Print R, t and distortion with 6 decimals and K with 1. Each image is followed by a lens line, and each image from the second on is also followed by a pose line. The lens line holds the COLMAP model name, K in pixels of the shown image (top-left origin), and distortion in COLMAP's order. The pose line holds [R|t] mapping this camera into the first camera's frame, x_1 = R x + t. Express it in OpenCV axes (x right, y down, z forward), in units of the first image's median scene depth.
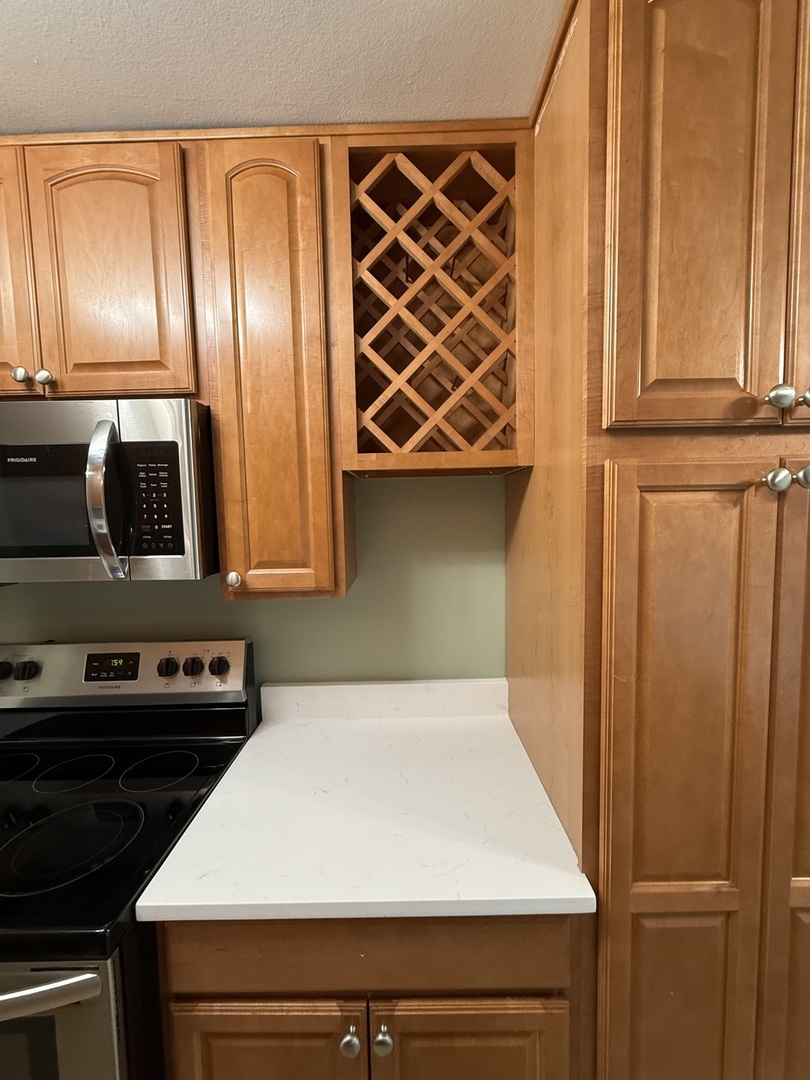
lens RADIAL K [[429.2, 0, 404.2], [0, 429.2, 541.2], [0, 0, 1]] dist [-0.000108, 0.000196]
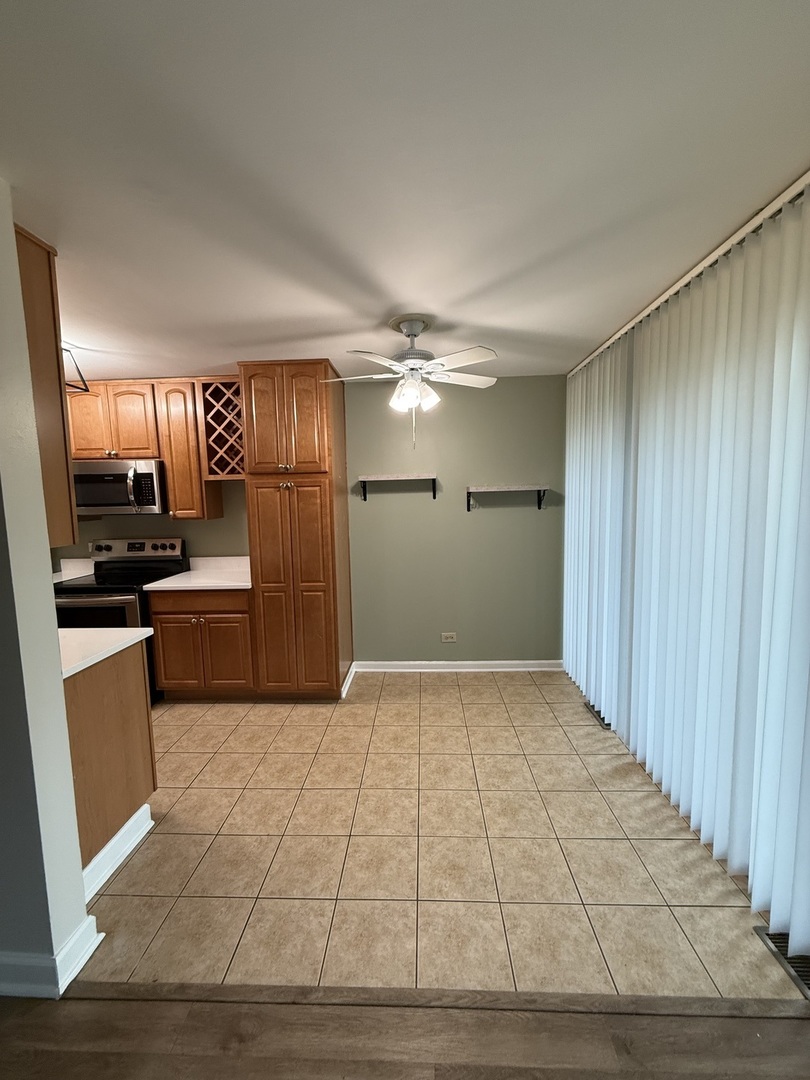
lens RADIAL K [[429.2, 0, 405.7], [0, 429.2, 538.6], [0, 0, 1]] dist [-0.000108, 0.000196]
pose [[0.999457, 0.001058, -0.032945, 1.536524], [0.000267, 0.999192, 0.040199, 0.151033], [0.032961, -0.040186, 0.998648, -2.280721]]
